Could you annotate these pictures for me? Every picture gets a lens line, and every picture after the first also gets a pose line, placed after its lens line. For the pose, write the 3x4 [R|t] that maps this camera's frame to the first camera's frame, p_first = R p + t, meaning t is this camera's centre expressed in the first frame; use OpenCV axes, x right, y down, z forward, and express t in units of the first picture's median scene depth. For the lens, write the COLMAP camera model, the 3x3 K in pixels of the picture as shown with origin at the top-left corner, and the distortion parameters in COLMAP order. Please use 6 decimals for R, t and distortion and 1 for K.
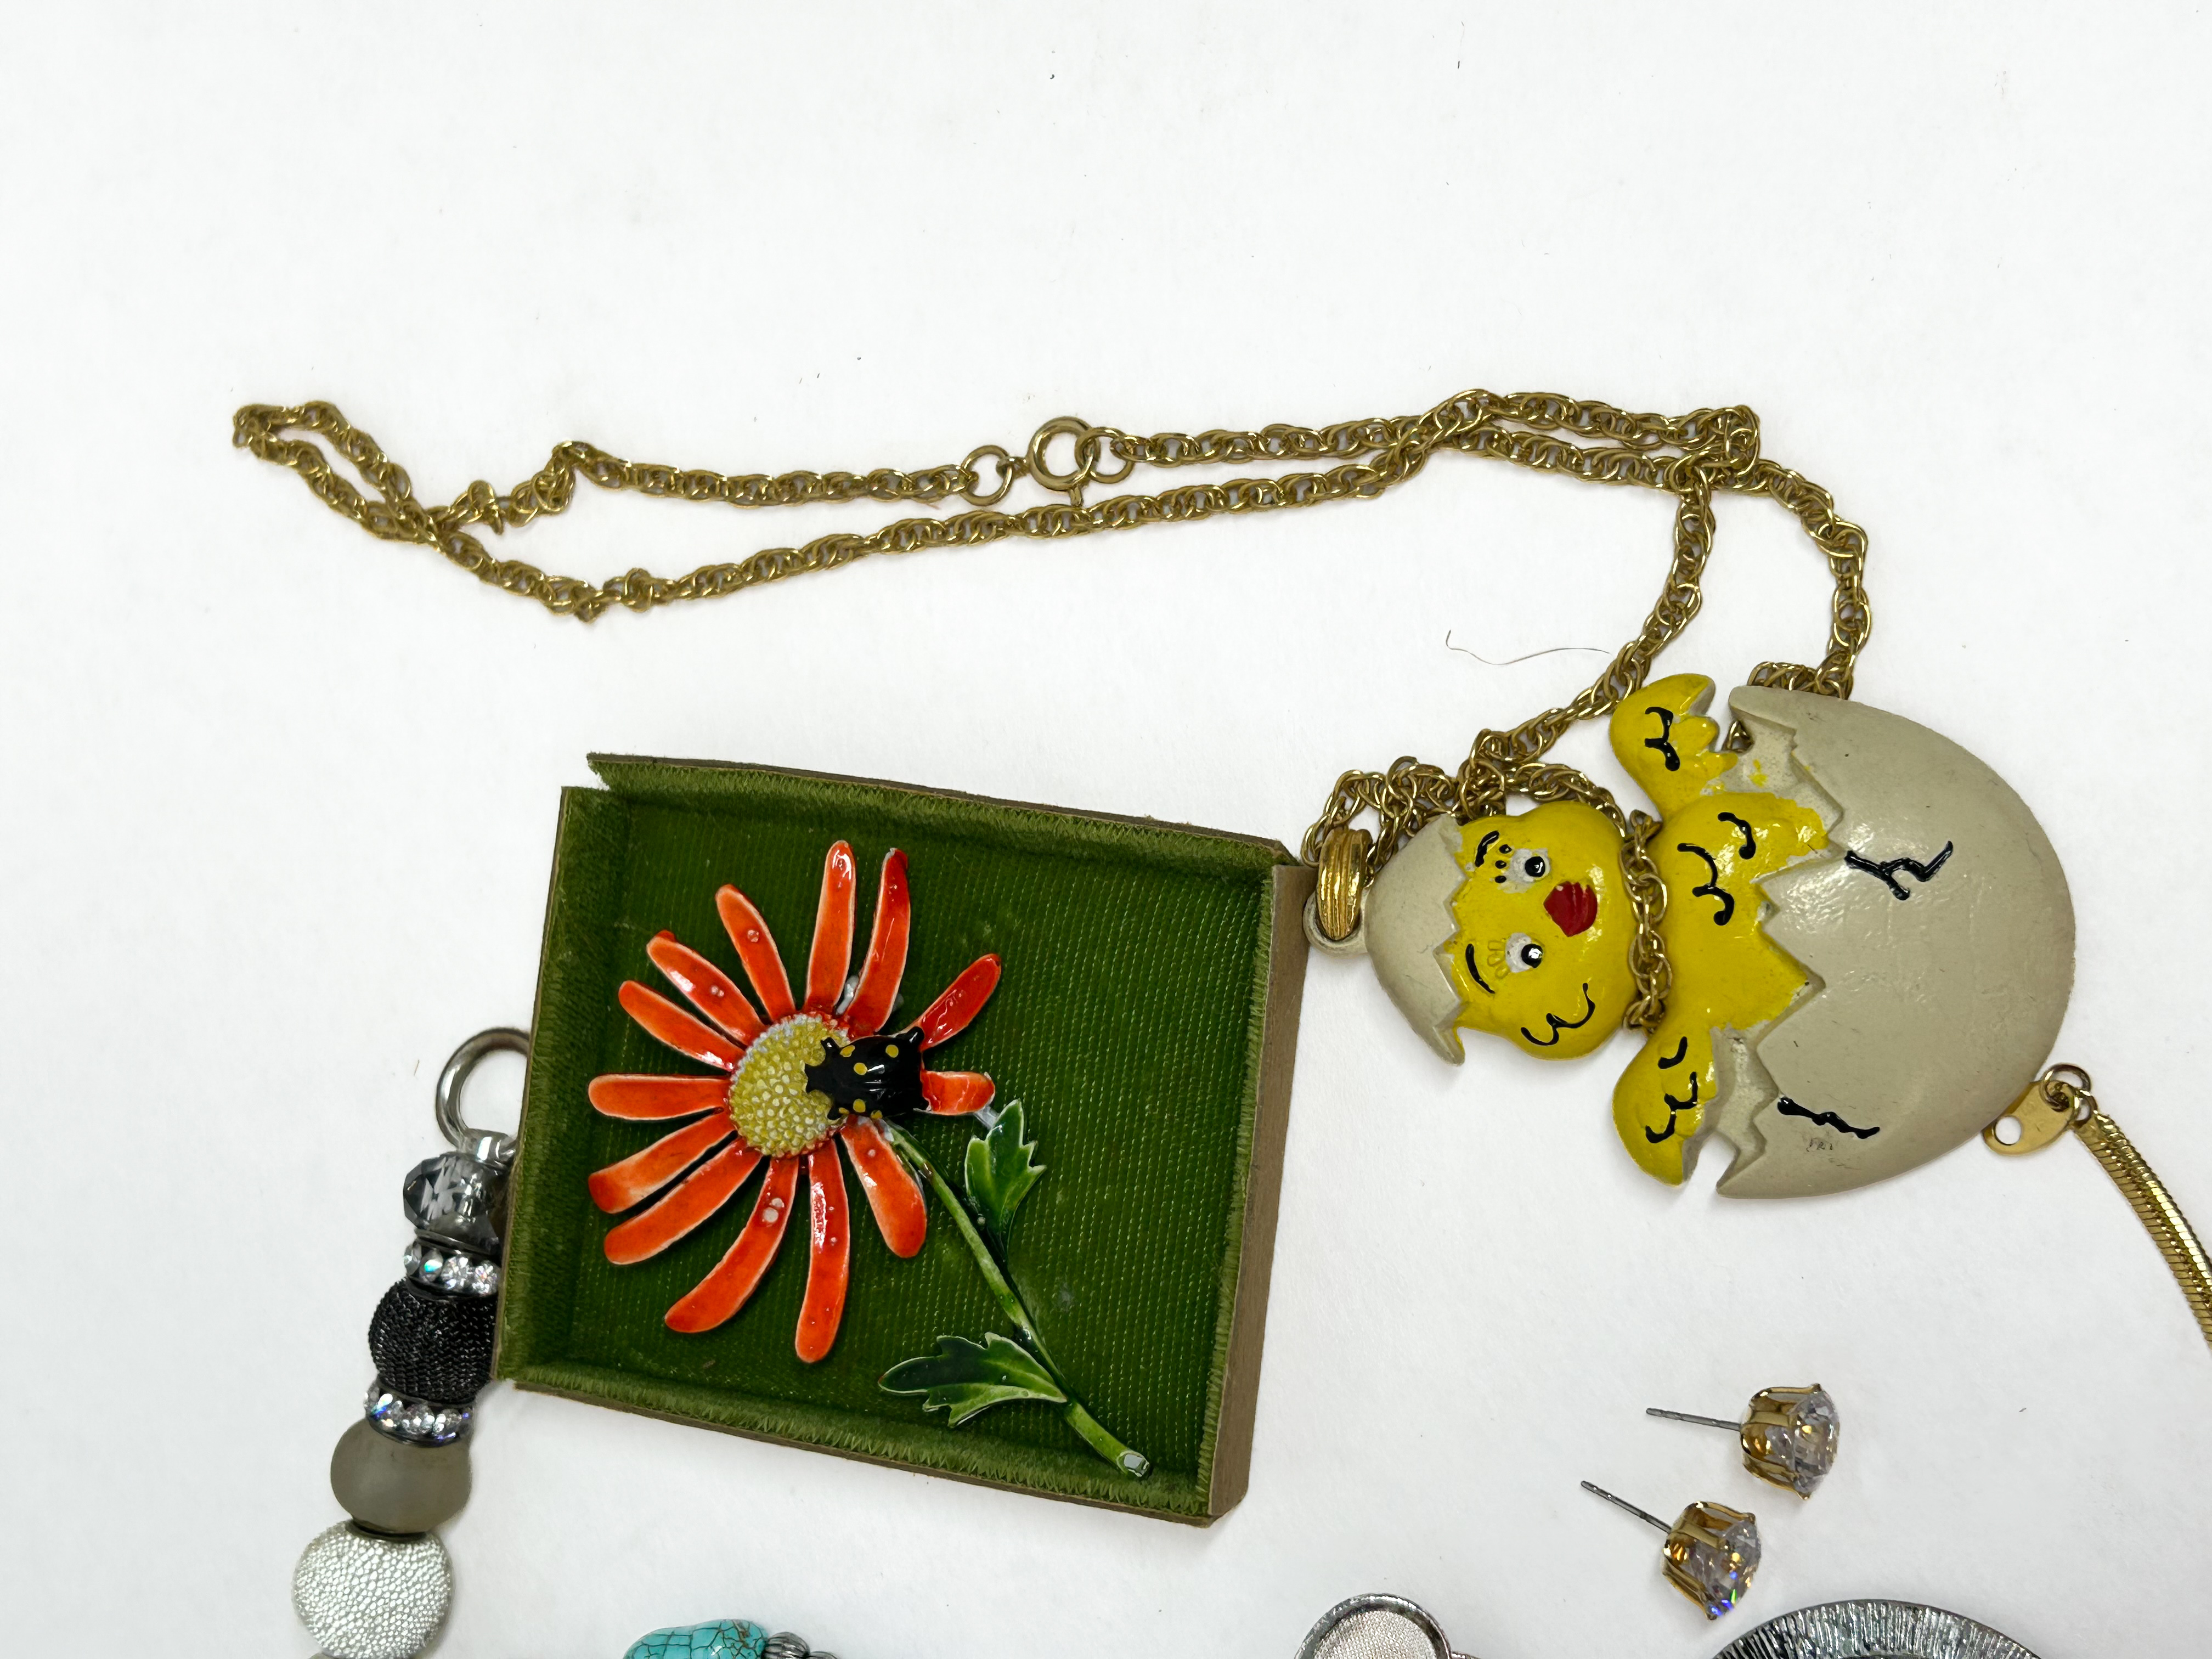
lens RADIAL K [[3070.6, 0, 1106.0], [0, 3070.6, 829.5], [0, 0, 1]] dist [0.291747, -0.965813]
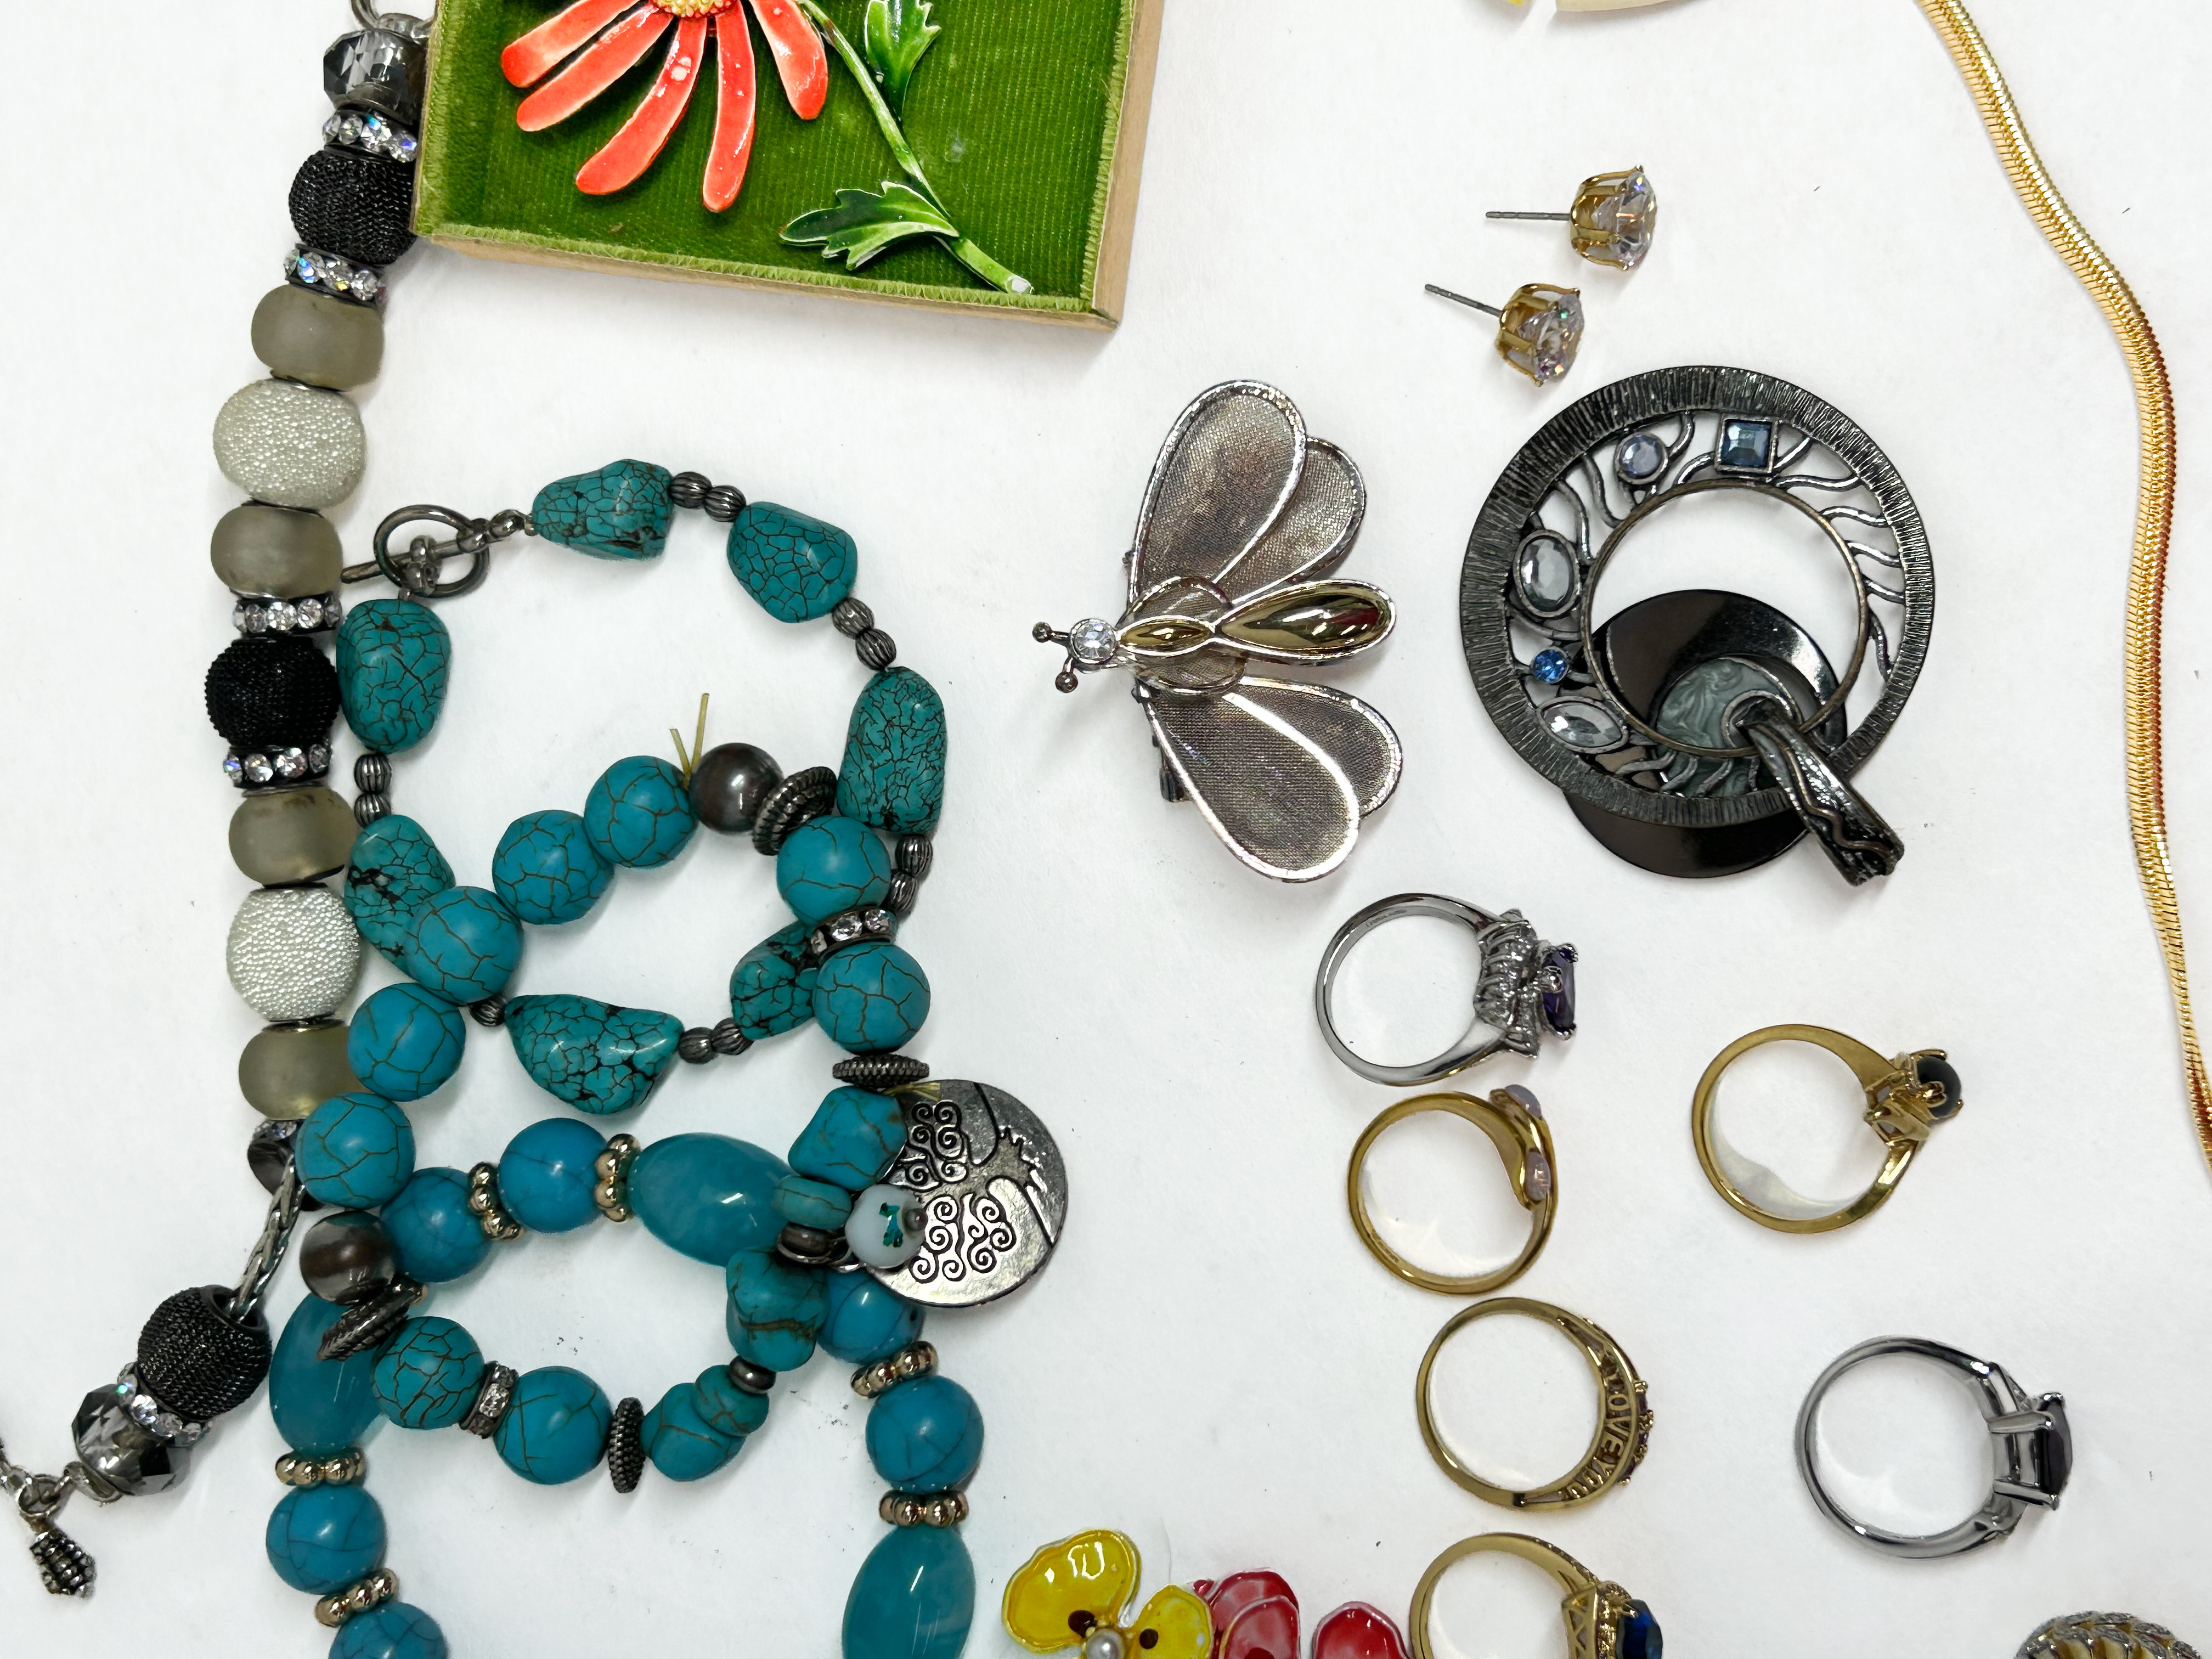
lens RADIAL K [[3070.6, 0, 1106.0], [0, 3070.6, 829.5], [0, 0, 1]] dist [0.291747, -0.965813]
pose [[0.995066, 0.021864, 0.096774, -0.060797], [-0.022367, 0.999741, 0.004115, 0.380327], [-0.096659, -0.006259, 0.995298, -0.090686]]
